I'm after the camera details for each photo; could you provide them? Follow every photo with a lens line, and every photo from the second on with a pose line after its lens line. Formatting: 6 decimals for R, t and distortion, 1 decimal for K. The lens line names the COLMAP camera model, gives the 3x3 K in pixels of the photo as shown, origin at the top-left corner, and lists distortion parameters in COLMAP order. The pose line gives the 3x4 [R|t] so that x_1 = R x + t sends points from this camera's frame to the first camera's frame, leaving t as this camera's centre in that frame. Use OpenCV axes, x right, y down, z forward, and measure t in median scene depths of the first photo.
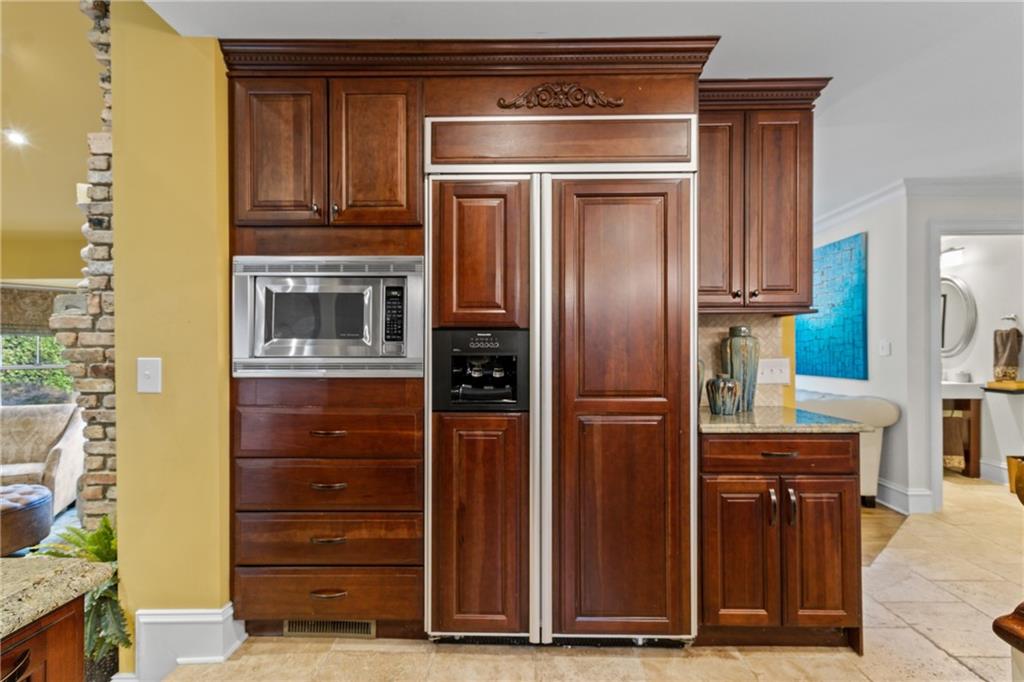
lens RADIAL K [[479.6, 0, 511.7], [0, 479.6, 349.3], [0, 0, 1]] dist [0.004446, 0.000617]
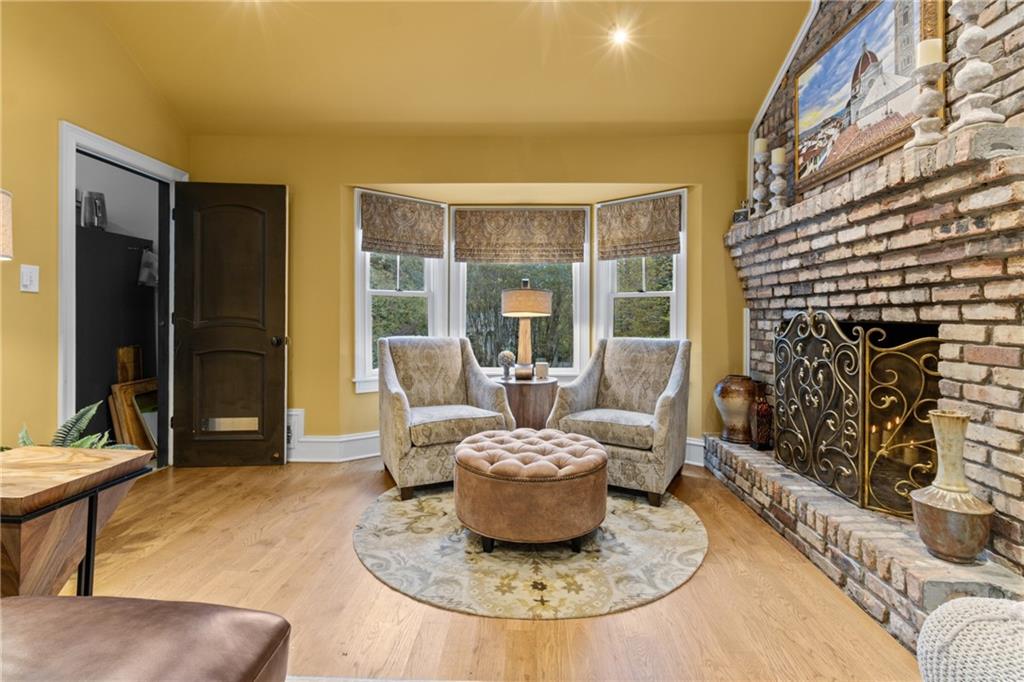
lens RADIAL K [[479.6, 0, 511.9], [0, 479.6, 315.0], [0, 0, 1]] dist [0.004446, 0.000617]
pose [[0.999830, 0.013684, -0.012341, -0.853134], [-0.013624, 0.999895, 0.004937, 0.074459], [0.012407, -0.004768, 0.999912, 0.179486]]
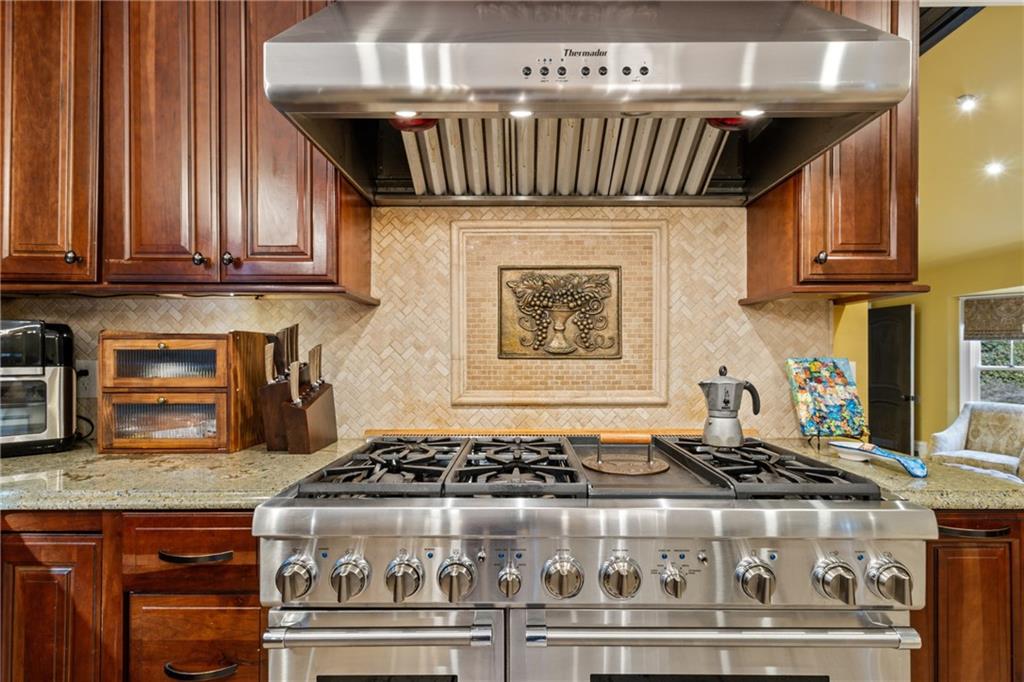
lens RADIAL K [[479.6, 0, 529.5], [0, 479.6, 355.8], [0, 0, 1]] dist [0.004446, 0.000617]
pose [[0.008576, 0.003863, -0.999956, 0.091523], [0.002939, 0.999988, 0.003888, 0.000156], [0.999959, -0.002973, 0.008564, -0.094565]]
